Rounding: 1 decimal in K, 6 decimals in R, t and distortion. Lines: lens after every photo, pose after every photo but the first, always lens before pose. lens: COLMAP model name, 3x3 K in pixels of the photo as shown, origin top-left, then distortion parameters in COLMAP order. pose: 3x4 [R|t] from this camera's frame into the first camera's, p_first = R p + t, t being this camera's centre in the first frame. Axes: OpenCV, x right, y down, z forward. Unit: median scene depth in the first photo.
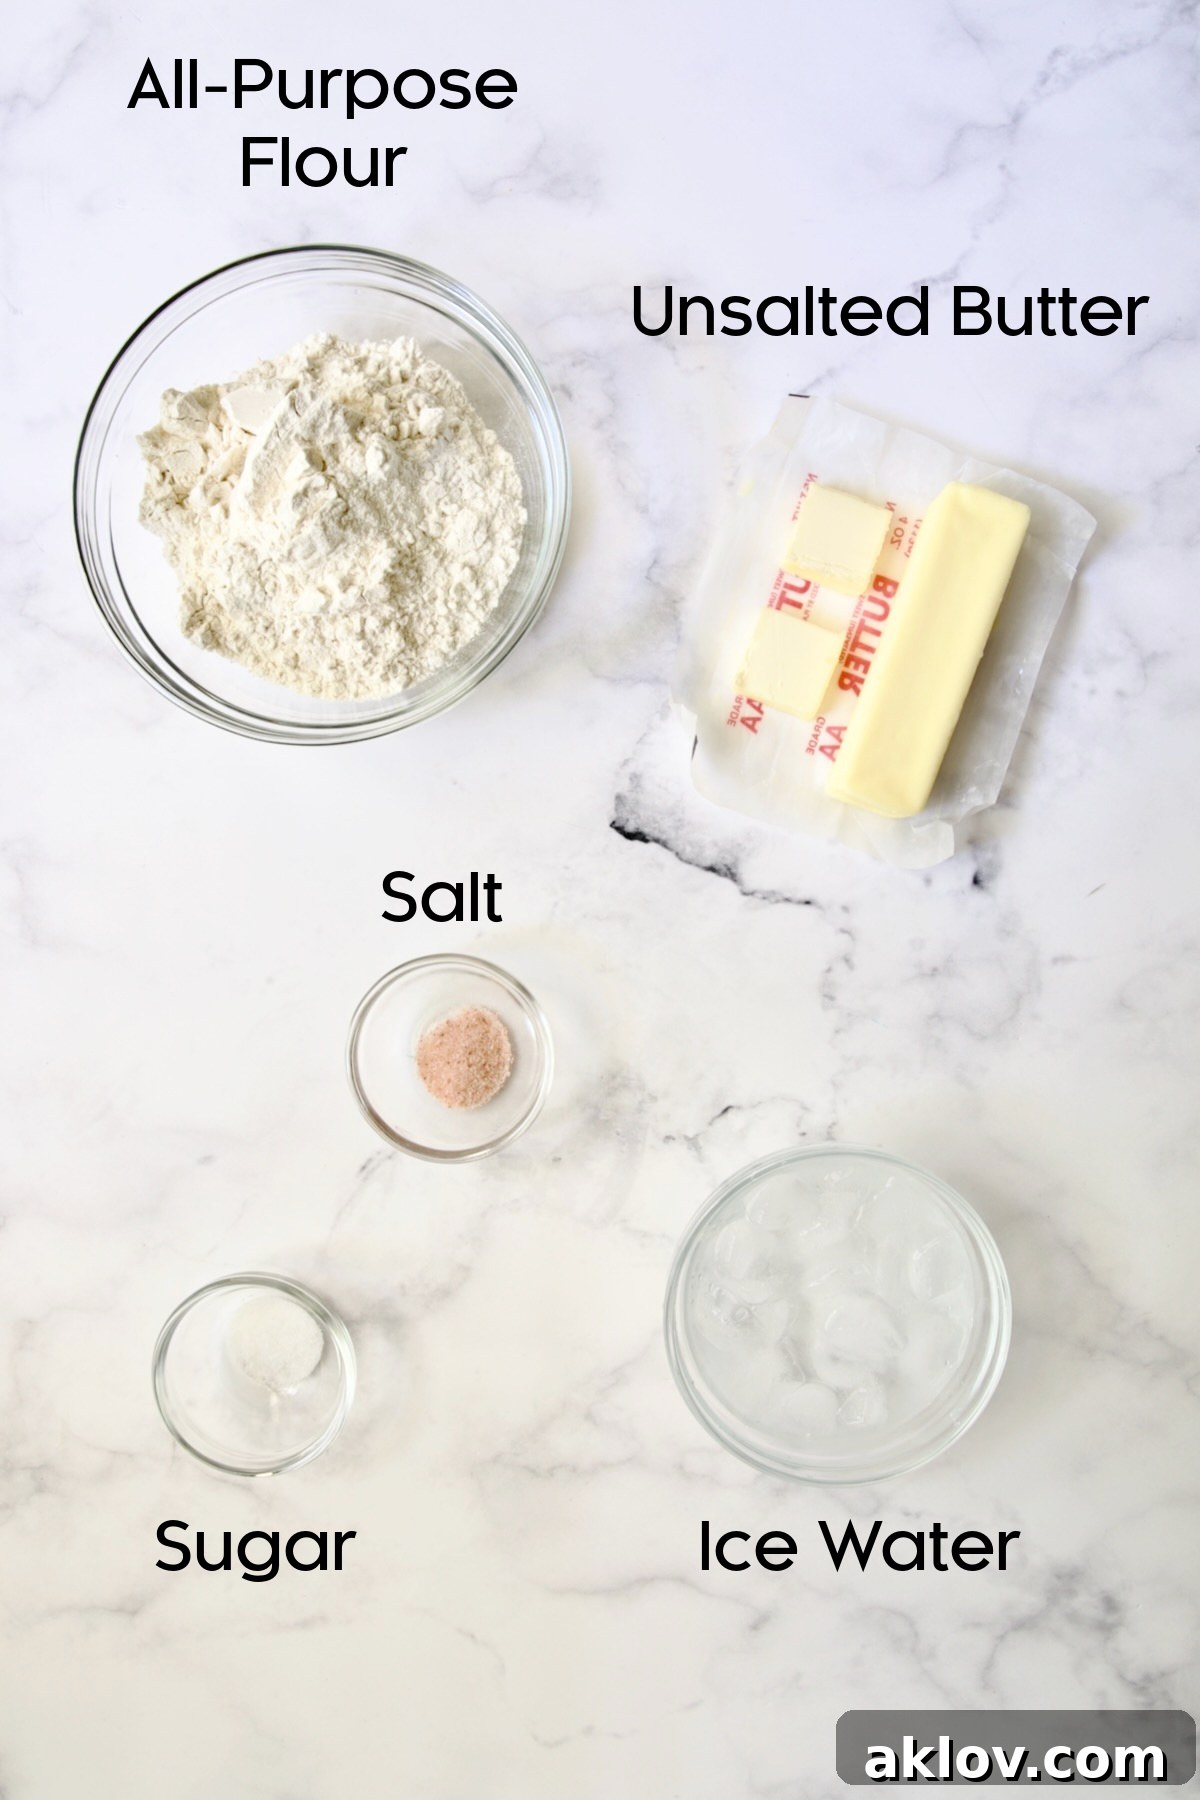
lens RADIAL K [[6964.0, 0, 593.3], [0, 6964.0, 848.8], [0, 0, 1]] dist [-0.290153, 4.348107]
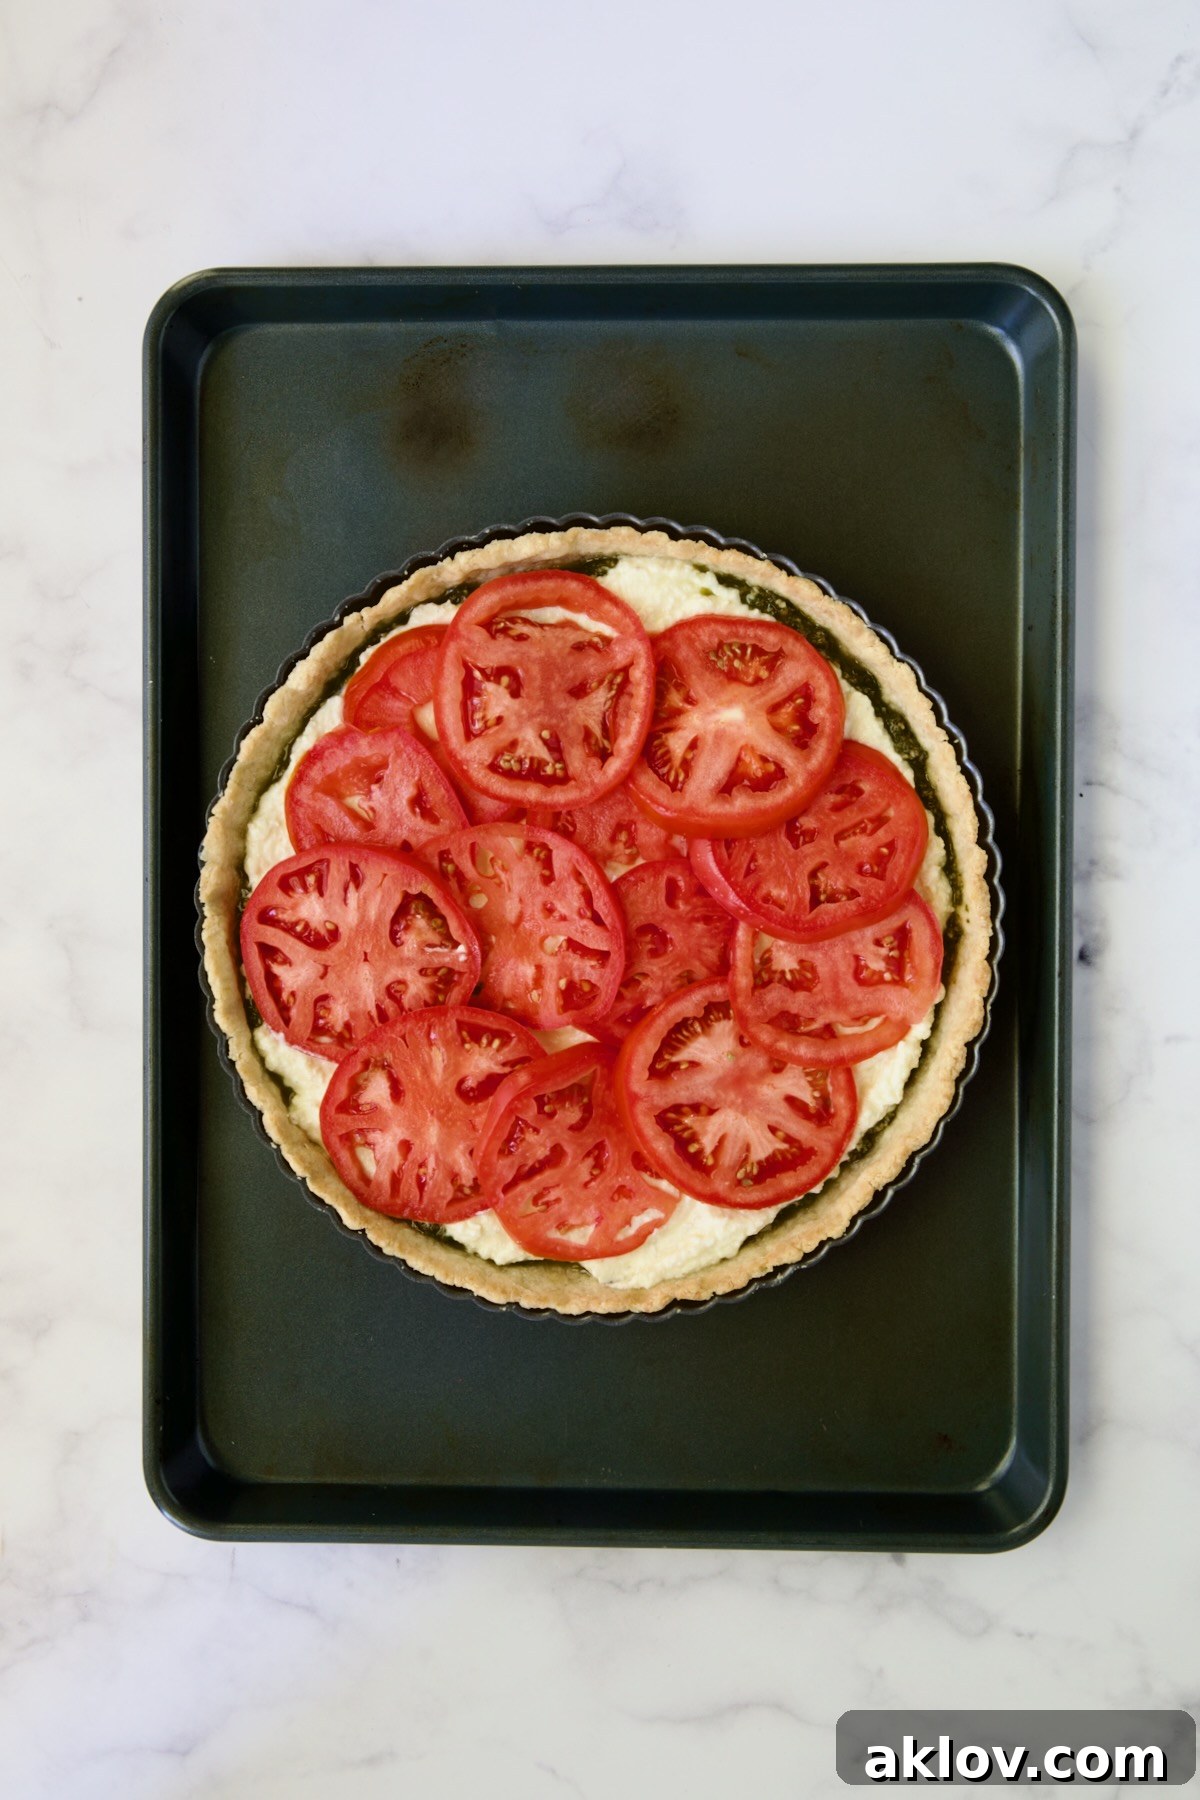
lens RADIAL K [[6317.4, 0, 766.0], [0, 6317.4, 684.0], [0, 0, 1]] dist [-0.929857, -2.683963]
pose [[0.999908, -0.003166, 0.013185, 0.000653], [0.003634, 0.999360, -0.035588, -0.002542], [-0.013064, 0.035632, 0.999280, 0.171547]]
